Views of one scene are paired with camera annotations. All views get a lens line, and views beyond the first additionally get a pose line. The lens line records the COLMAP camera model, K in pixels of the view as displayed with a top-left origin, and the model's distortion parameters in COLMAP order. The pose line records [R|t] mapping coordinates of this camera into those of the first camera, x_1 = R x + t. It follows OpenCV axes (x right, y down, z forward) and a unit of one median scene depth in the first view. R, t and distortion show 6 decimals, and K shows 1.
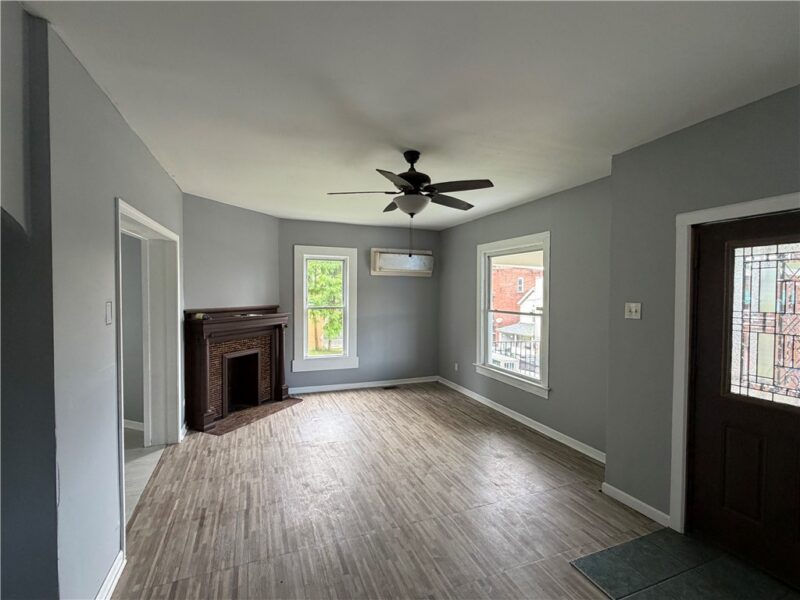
lens RADIAL K [[378.6, 0, 399.6], [0, 378.6, 300.2], [0, 0, 1]] dist [-0.001199, -0.000334]
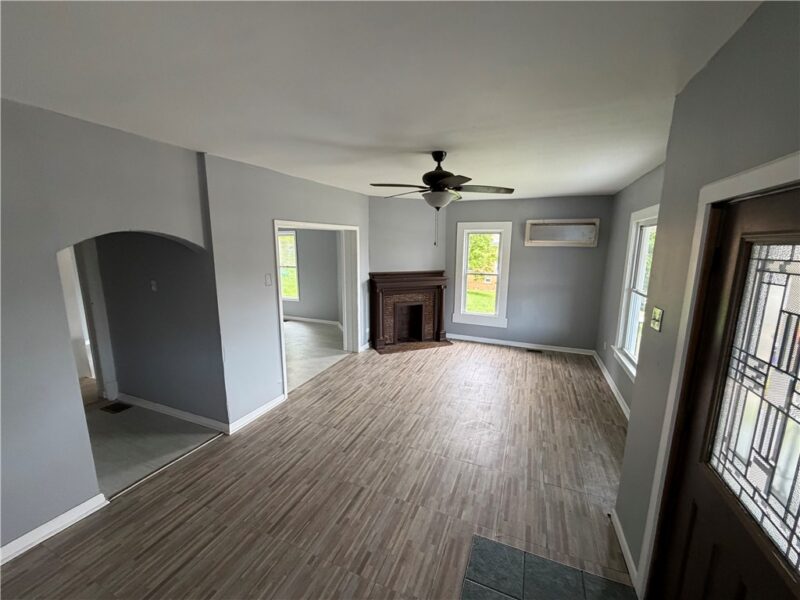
lens RADIAL K [[319.1, 0, 400.1], [0, 319.1, 299.5], [0, 0, 1]] dist [0.001741, 0.000191]
pose [[0.717235, 0.116204, -0.687074, 0.383341], [-0.019195, 0.988918, 0.147217, -0.052595], [0.696567, -0.092401, 0.711517, 0.112413]]
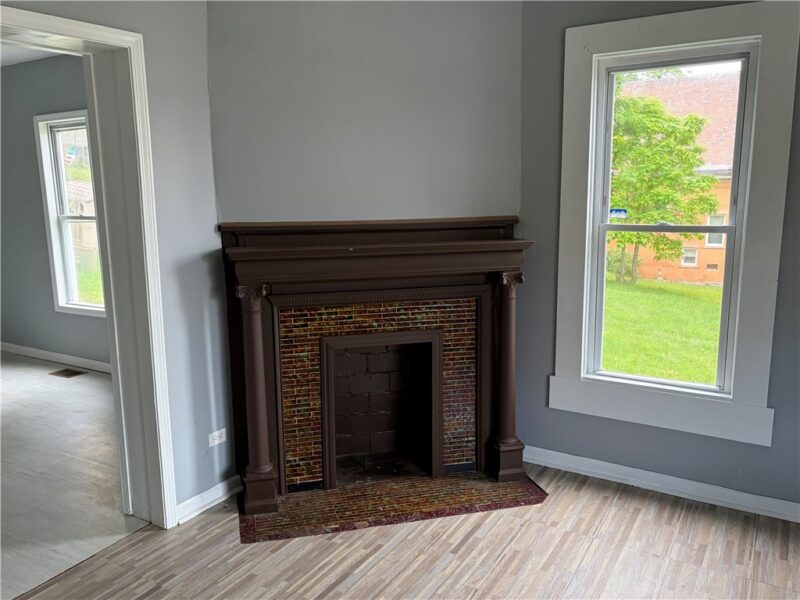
lens RADIAL K [[641.7, 0, 398.7], [0, 641.7, 295.4], [0, 0, 1]] dist [0.014986, 0.002099]
pose [[0.601293, 0.116320, -0.790517, 0.108592], [-0.003447, 0.989715, 0.143010, 0.000719], [0.799021, -0.083266, 0.595510, 0.617668]]
